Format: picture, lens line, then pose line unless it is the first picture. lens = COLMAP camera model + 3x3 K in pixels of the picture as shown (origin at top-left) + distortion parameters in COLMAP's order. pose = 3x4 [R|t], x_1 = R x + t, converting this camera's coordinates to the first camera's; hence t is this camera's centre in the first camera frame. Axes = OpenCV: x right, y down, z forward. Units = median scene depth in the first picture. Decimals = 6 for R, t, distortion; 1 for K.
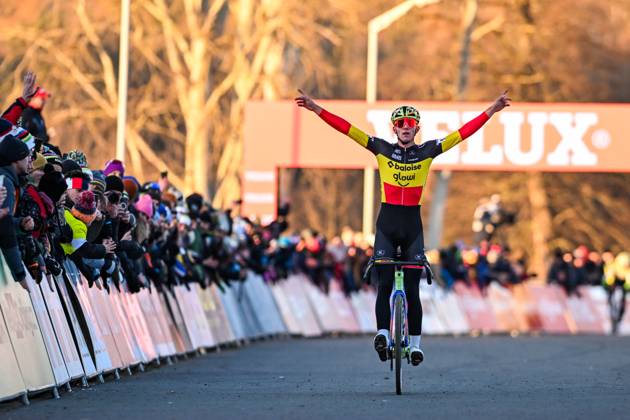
lens RADIAL K [[3324.9, 0, 315.0], [0, 3324.9, 210.0], [0, 0, 1]] dist [-0.501088, 3.889901]
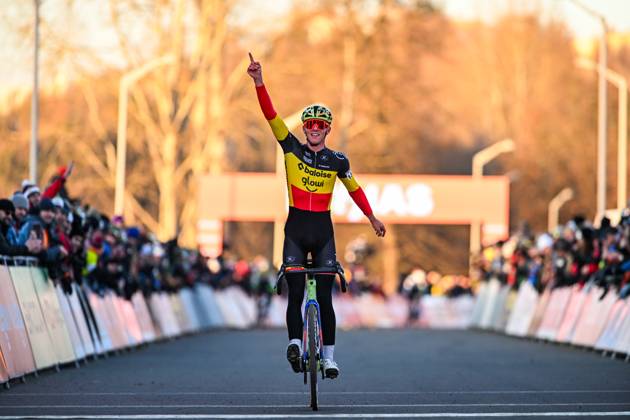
lens RADIAL K [[4539.4, 0, 315.0], [0, 4539.4, 210.0], [0, 0, 1]] dist [-0.918572, -57.328347]
pose [[0.999704, 0.001474, 0.024301, -0.018697], [-0.001628, 0.999979, 0.006338, -0.030125], [-0.024291, -0.006376, 0.999685, -1.105129]]
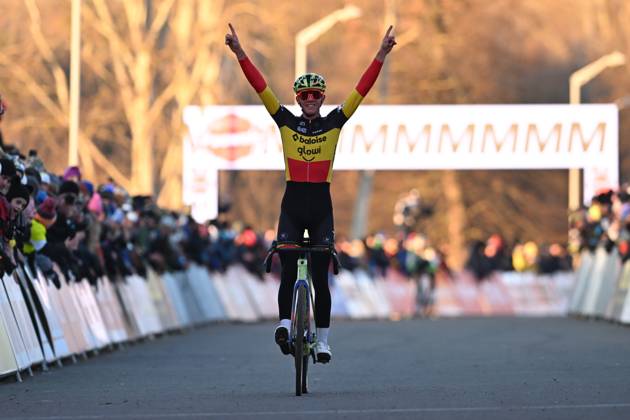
lens RADIAL K [[3975.2, 0, 315.0], [0, 3975.2, 210.0], [0, 0, 1]] dist [-0.421617, -5.094952]
pose [[0.999376, -0.016878, 0.031016, -0.019651], [0.016625, 0.999827, 0.008391, -0.009613], [-0.031152, -0.007870, 0.999484, -0.316742]]
